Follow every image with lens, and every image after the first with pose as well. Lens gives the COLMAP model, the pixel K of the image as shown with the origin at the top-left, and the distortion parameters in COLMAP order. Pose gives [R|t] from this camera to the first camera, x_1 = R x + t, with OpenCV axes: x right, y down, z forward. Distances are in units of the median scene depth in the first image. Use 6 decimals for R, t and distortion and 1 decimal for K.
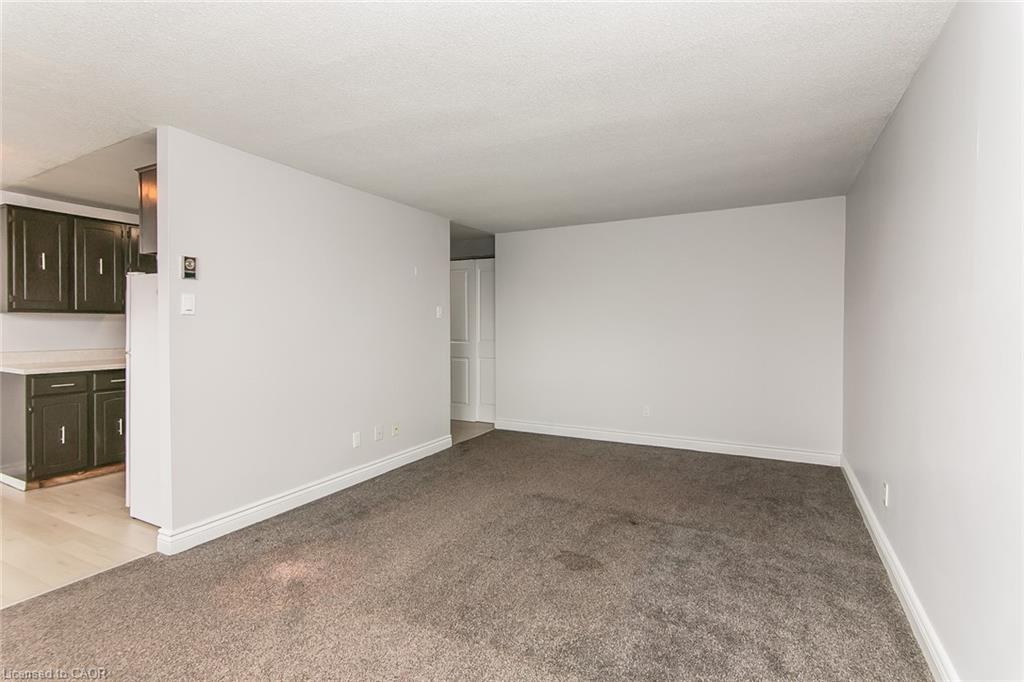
lens RADIAL K [[496.1, 0, 510.1], [0, 496.1, 328.9], [0, 0, 1]] dist [-0.001255, -0.000310]
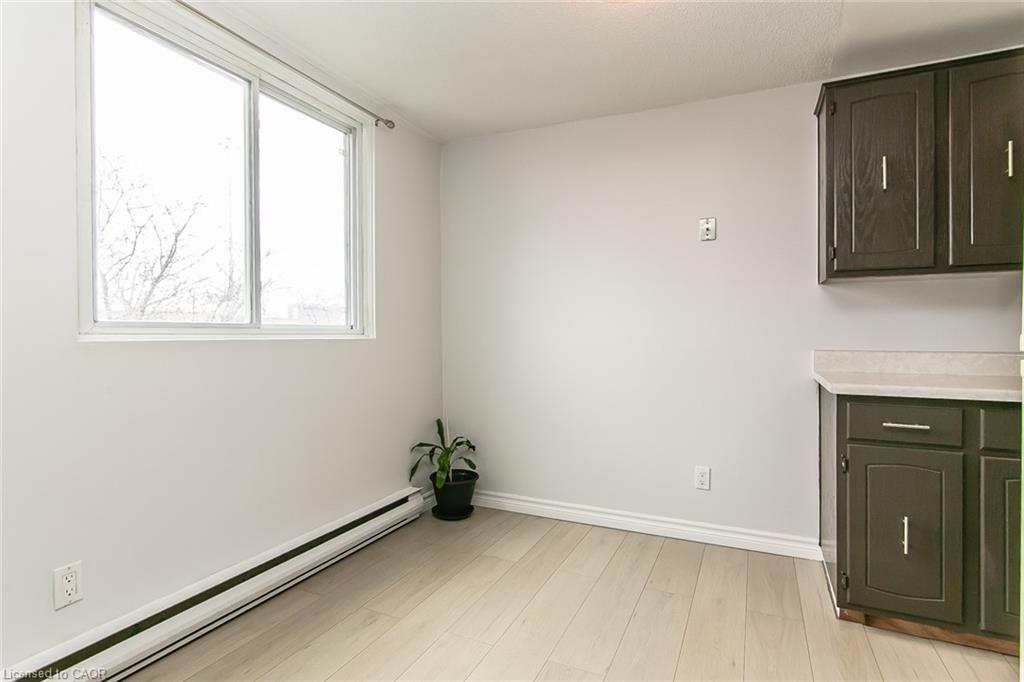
lens RADIAL K [[508.3, 0, 511.2], [0, 508.3, 330.6], [0, 0, 1]] dist [-0.012029, -0.000413]
pose [[0.027776, -0.007607, -0.999585, -0.456996], [-0.008336, 0.999935, -0.007841, 0.033916], [0.999579, 0.008550, 0.027711, 0.635052]]
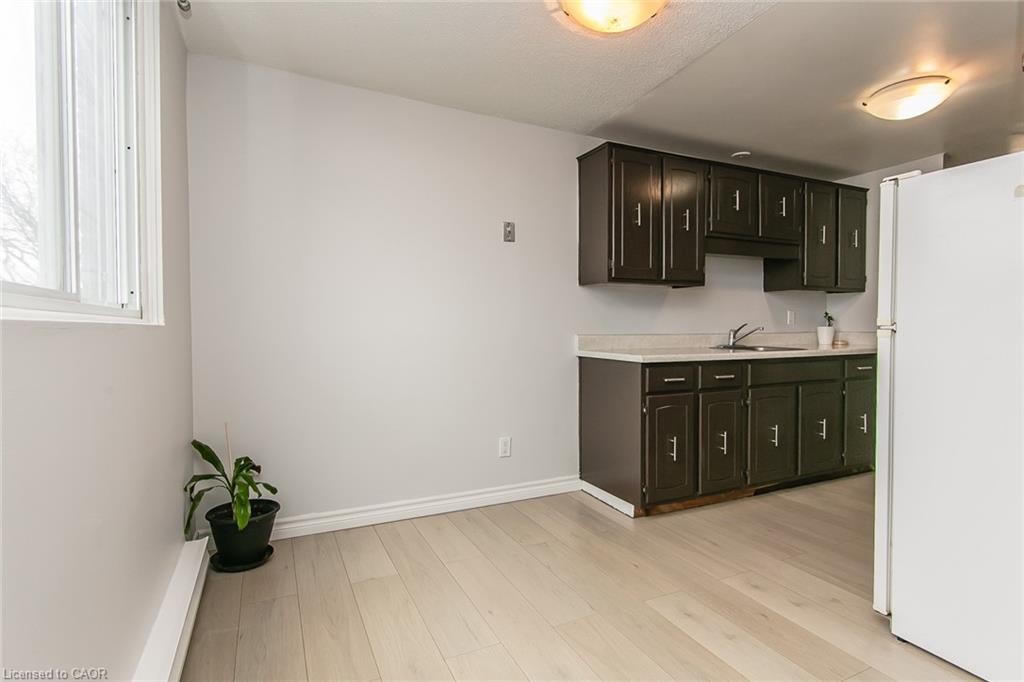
lens RADIAL K [[515.4, 0, 515.4], [0, 515.4, 337.7], [0, 0, 1]] dist [0.000872, -0.000492]
pose [[0.797431, 0.010406, -0.603320, -0.647987], [-0.004547, 0.999927, 0.011237, 0.046333], [0.603392, -0.006218, 0.797420, 0.268749]]
